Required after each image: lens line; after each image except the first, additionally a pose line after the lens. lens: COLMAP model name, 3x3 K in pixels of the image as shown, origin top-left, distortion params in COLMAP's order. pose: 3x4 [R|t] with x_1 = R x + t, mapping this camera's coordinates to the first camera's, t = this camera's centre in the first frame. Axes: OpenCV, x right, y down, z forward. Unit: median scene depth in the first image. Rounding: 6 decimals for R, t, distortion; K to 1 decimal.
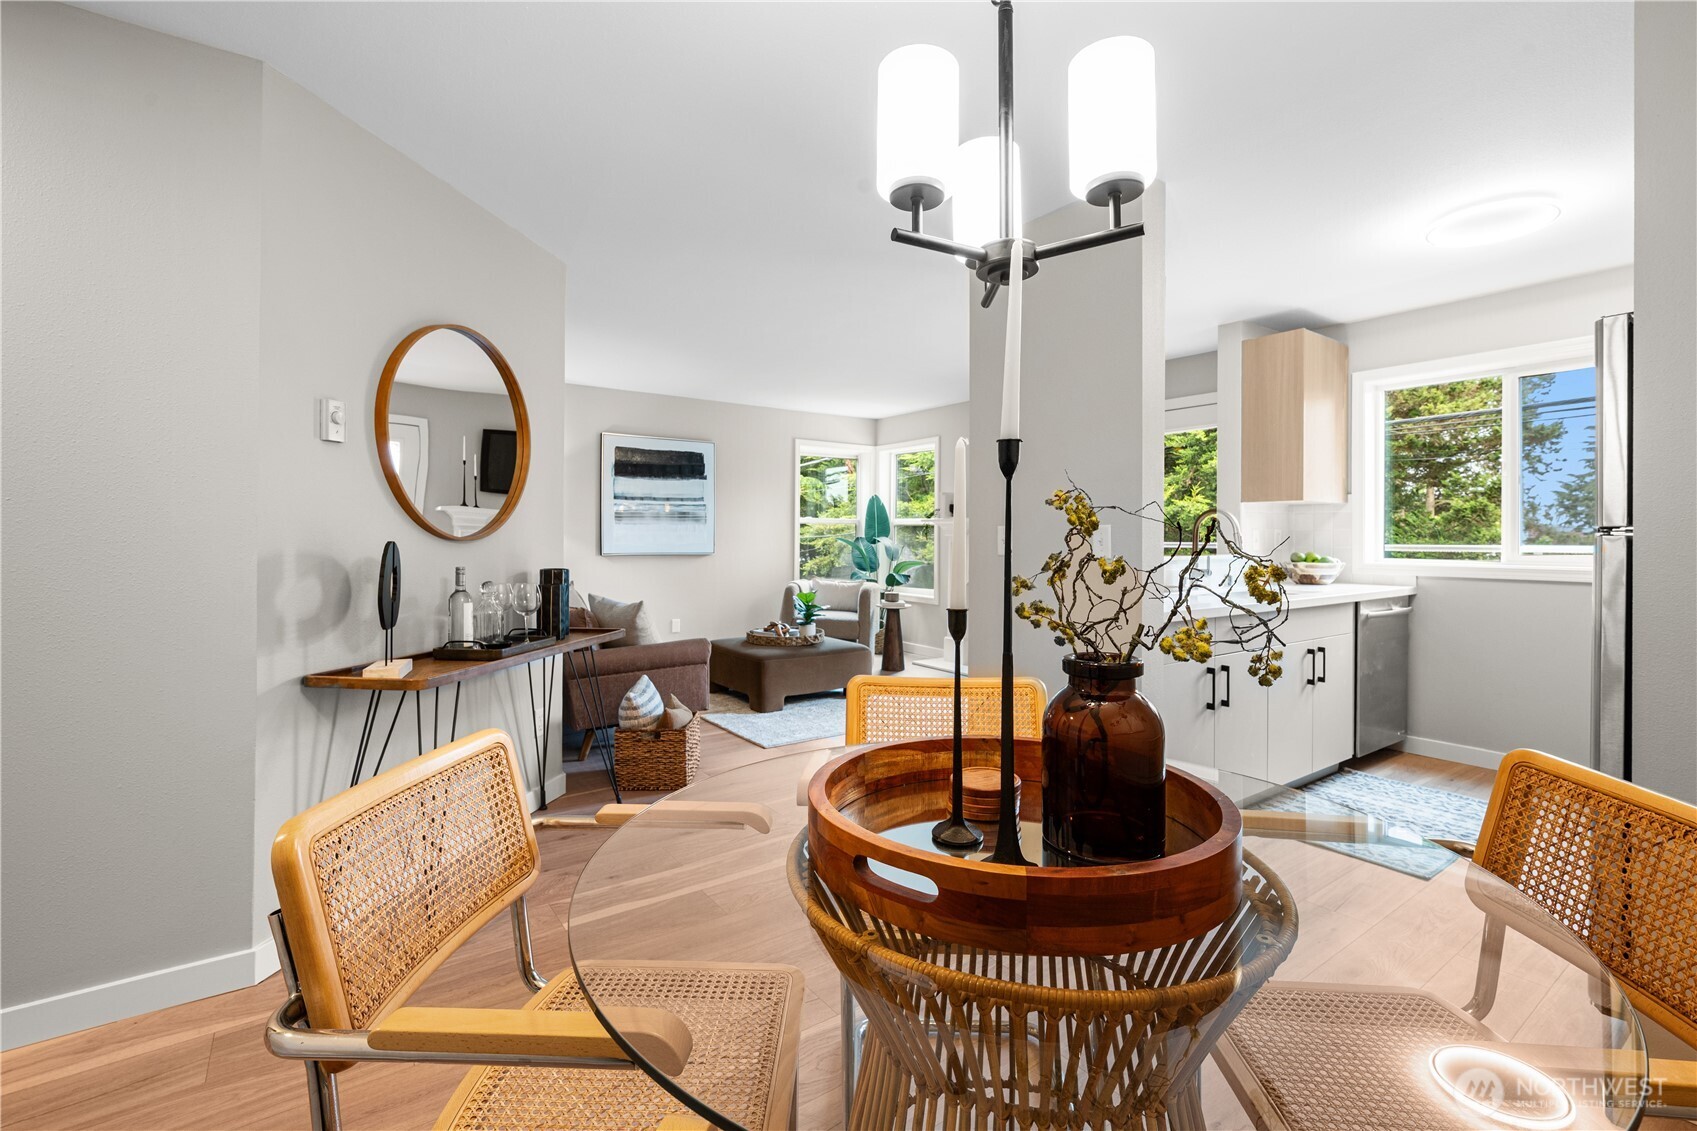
lens RADIAL K [[752.5, 0, 846.1], [0, 752.5, 548.6], [0, 0, 1]] dist [-0.000167, -0.000069]
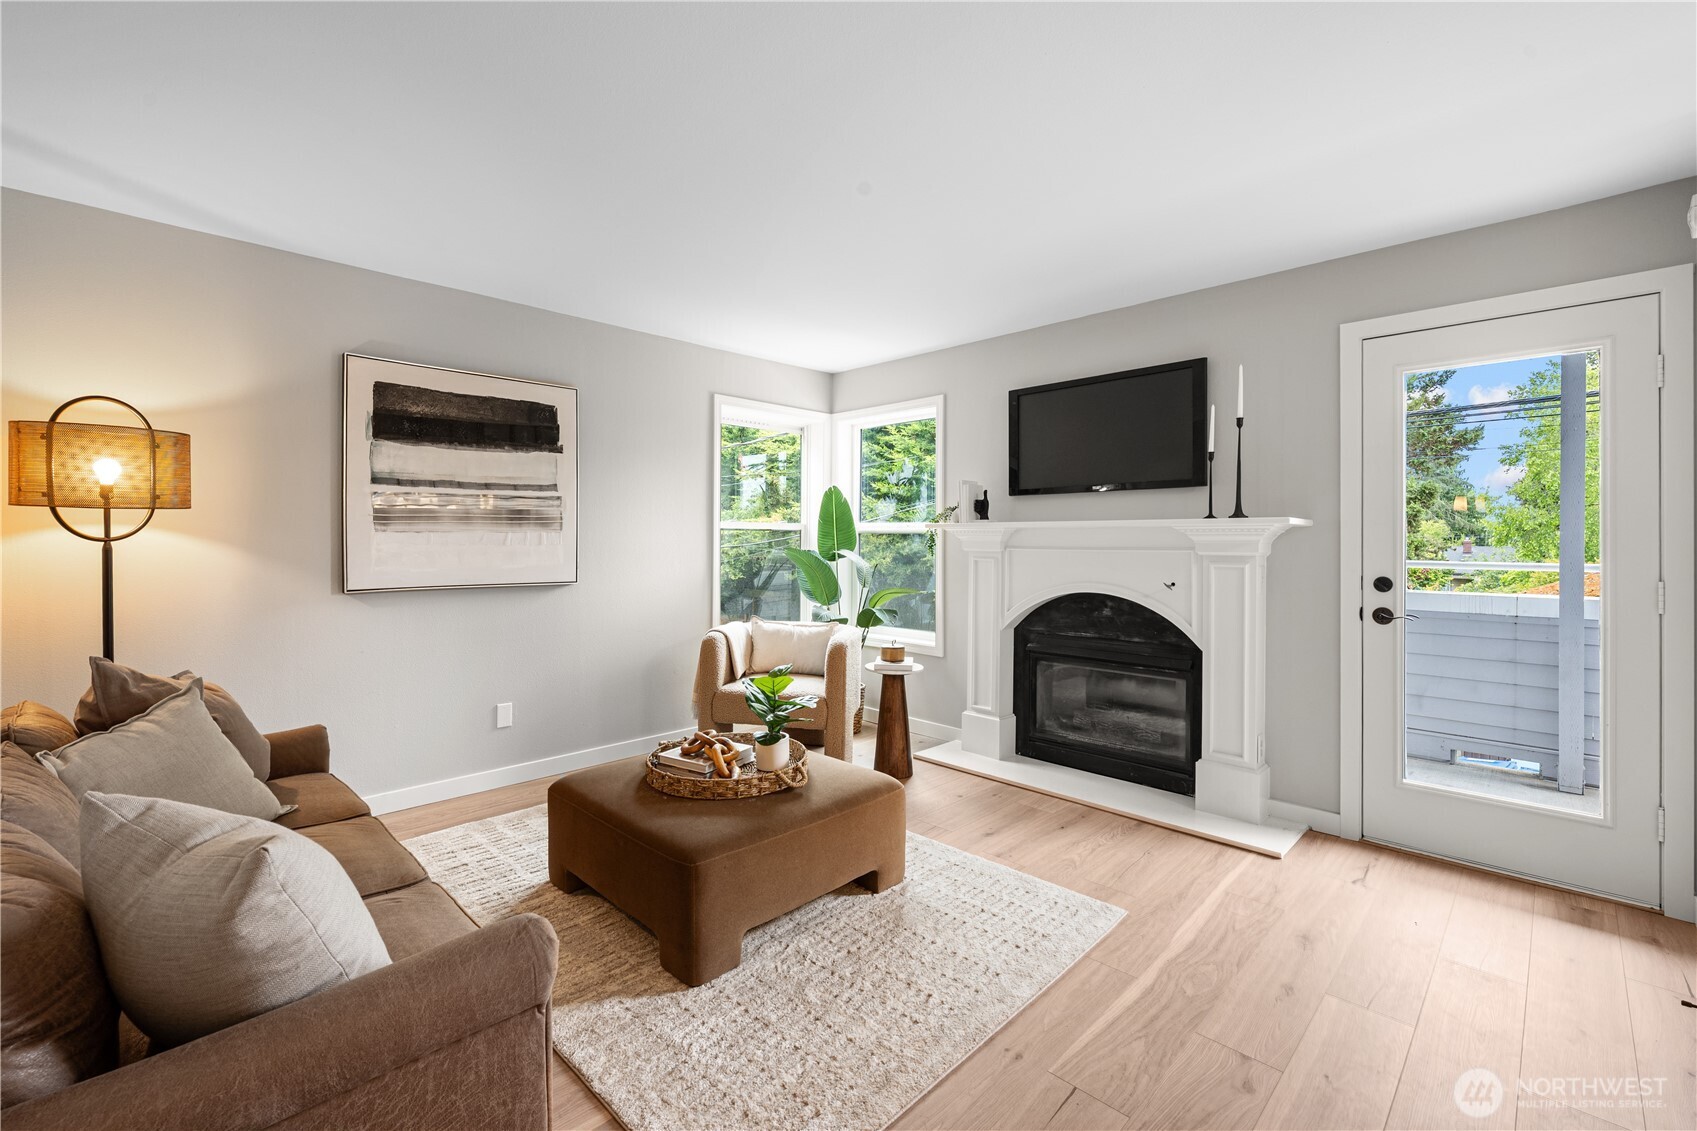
lens RADIAL K [[731.9, 0, 852.4], [0, 731.9, 555.8], [0, 0, 1]] dist [-0.000386, -0.000030]
pose [[0.984118, -0.004855, 0.177452, -0.068087], [0.003368, 0.999957, 0.008680, -0.018162], [-0.177486, -0.007944, 0.984091, 0.416437]]
